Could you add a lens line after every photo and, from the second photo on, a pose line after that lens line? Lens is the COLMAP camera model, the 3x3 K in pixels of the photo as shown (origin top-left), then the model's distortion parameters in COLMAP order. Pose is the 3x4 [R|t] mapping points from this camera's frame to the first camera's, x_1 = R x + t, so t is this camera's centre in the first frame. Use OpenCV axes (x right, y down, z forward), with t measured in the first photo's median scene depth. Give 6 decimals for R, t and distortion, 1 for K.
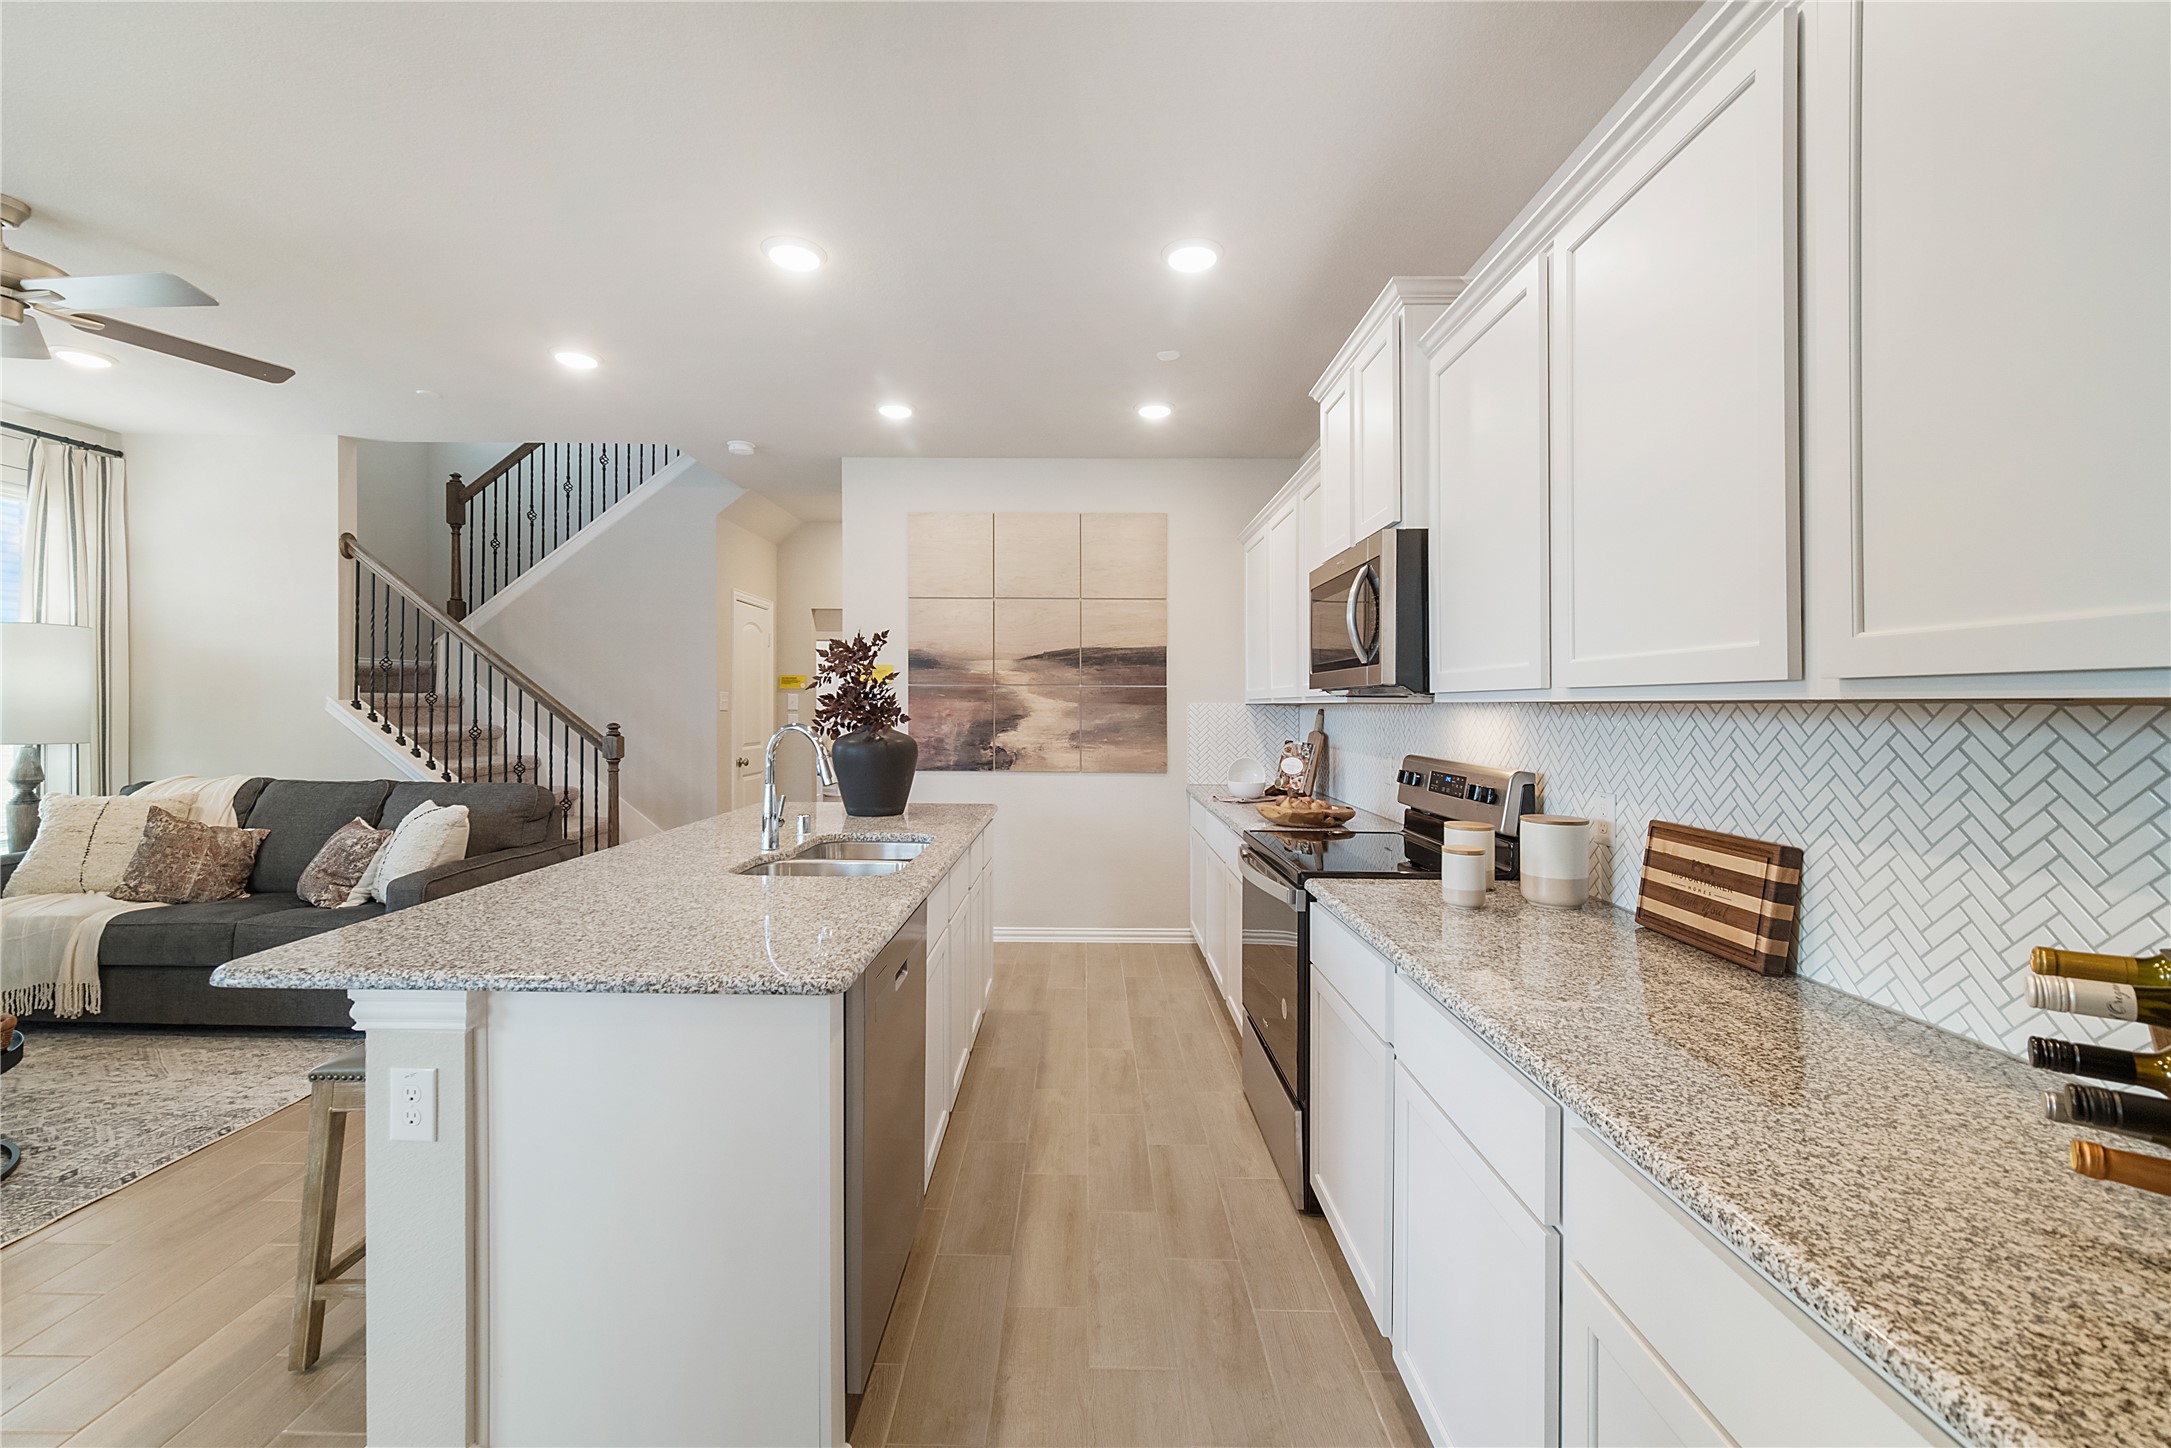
lens RADIAL K [[869.9, 0, 1082.4], [0, 869.9, 707.5], [0, 0, 1]] dist [-0.004138, -0.000606]
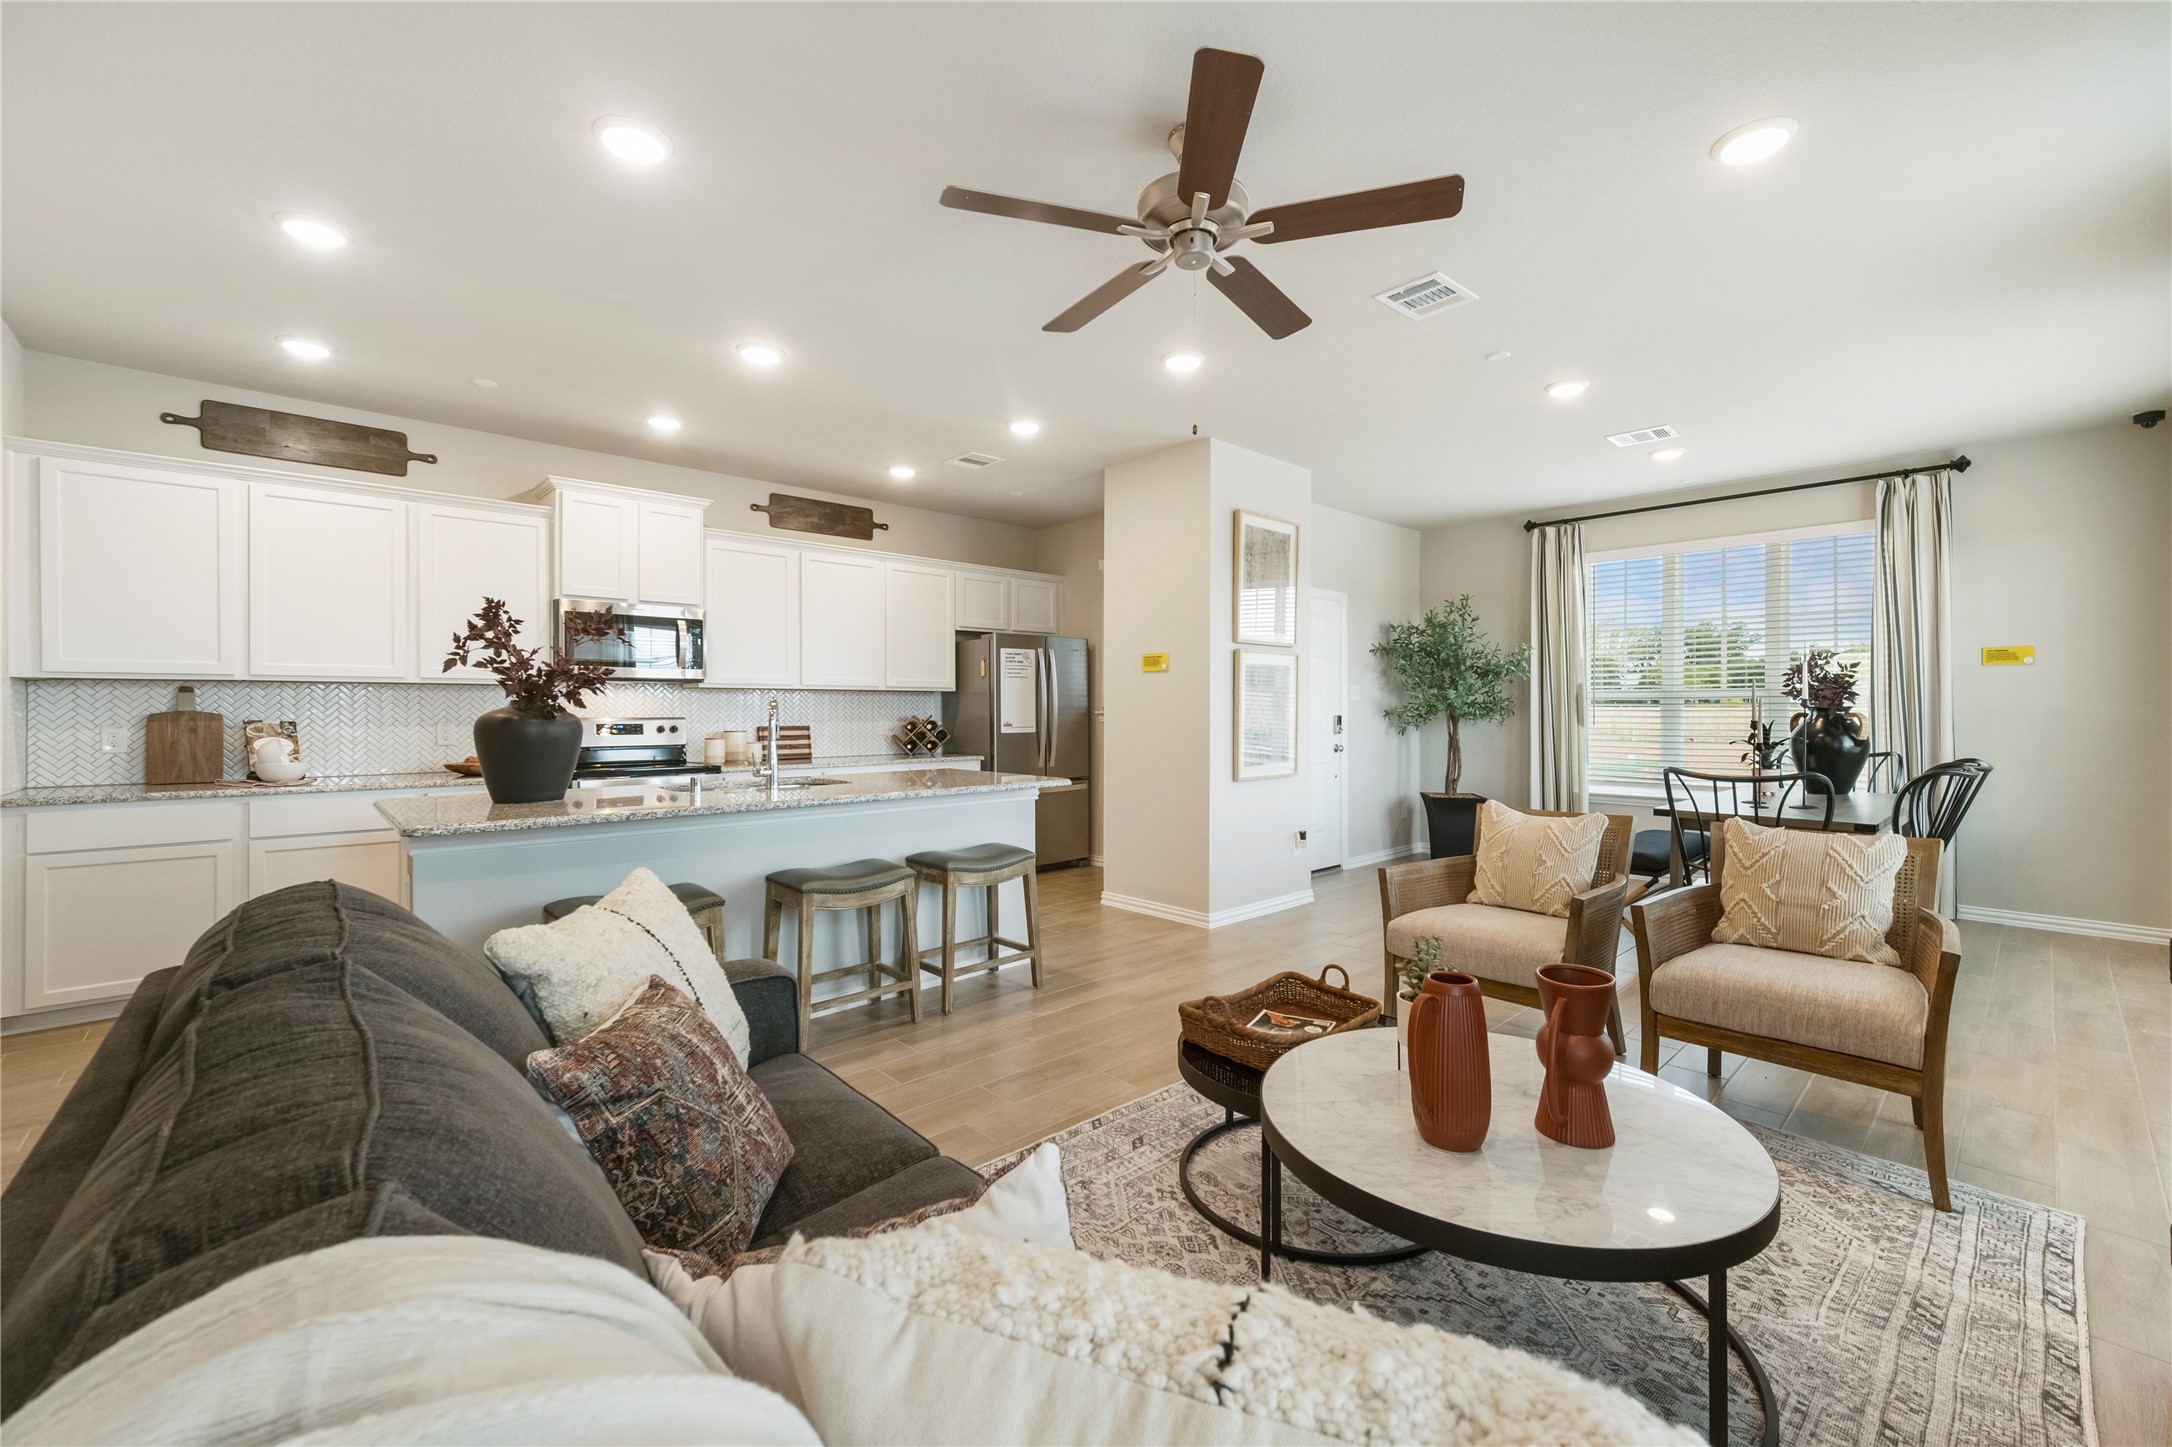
lens RADIAL K [[870.3, 0, 1090.0], [0, 870.3, 719.0], [0, 0, 1]] dist [-0.004138, -0.000606]
pose [[-0.677973, -0.017562, 0.734877, -0.954618], [-0.003103, 0.999774, 0.021031, 0.013251], [-0.735080, 0.011978, -0.677875, 0.875720]]
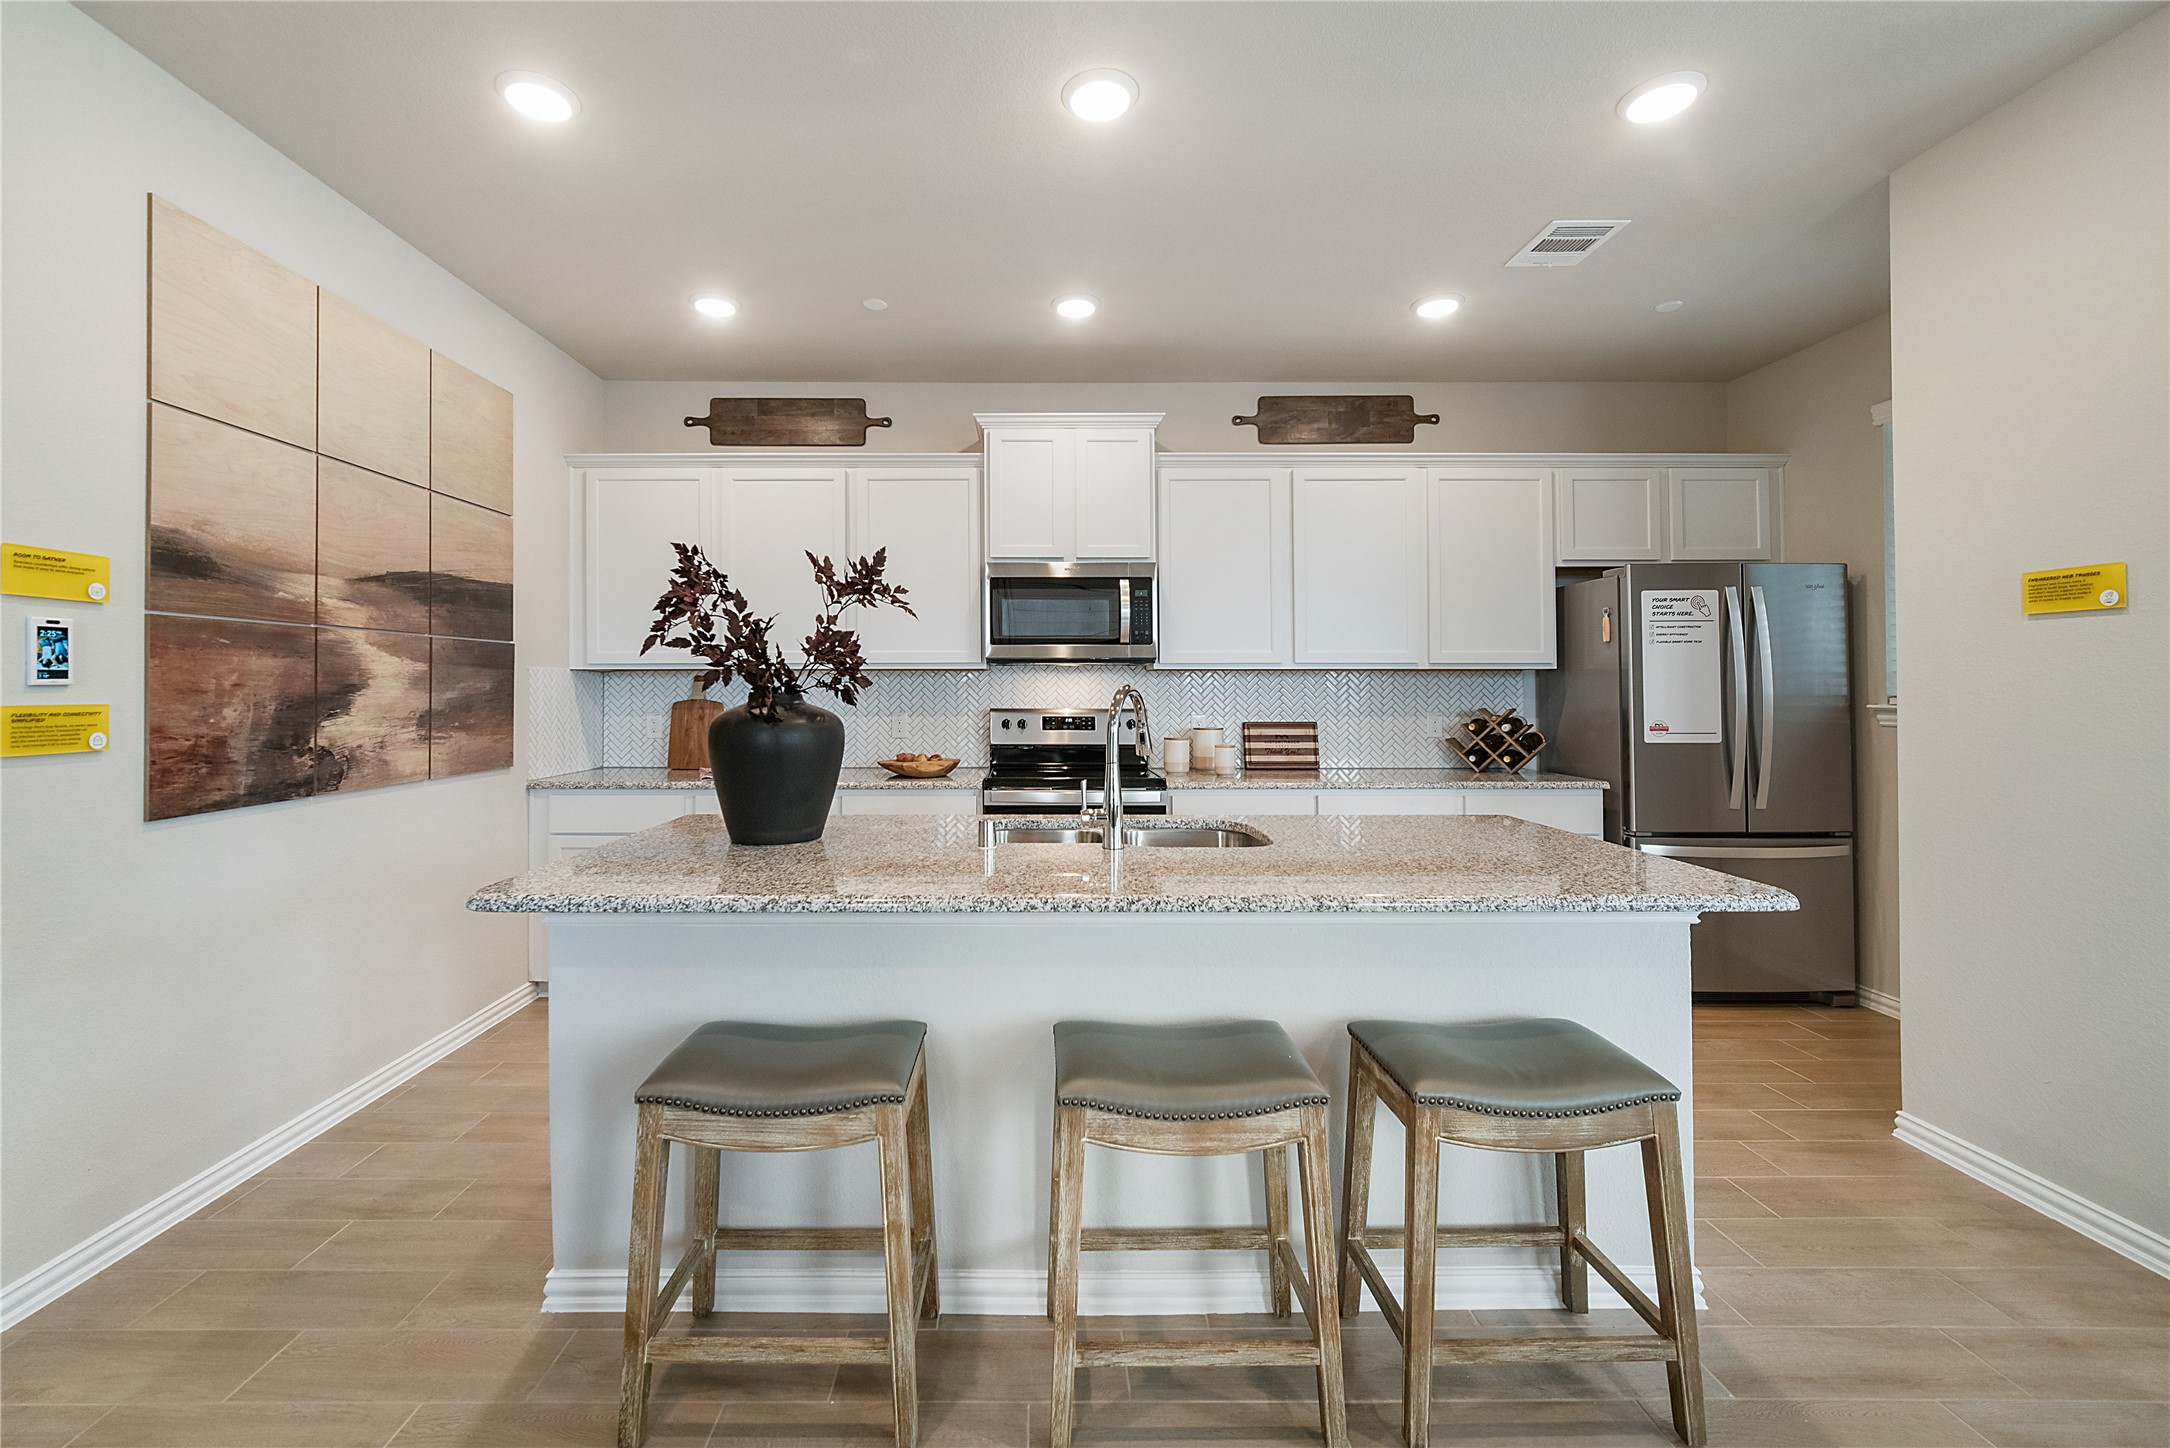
lens RADIAL K [[869.5, 0, 1090.2], [0, 869.5, 669.9], [0, 0, 1]] dist [-0.004138, -0.000606]
pose [[-0.025322, 0.011176, 0.999617, -0.613122], [0.003831, 0.999931, -0.011082, 0.007295], [-0.999672, 0.003549, -0.025363, 0.565028]]
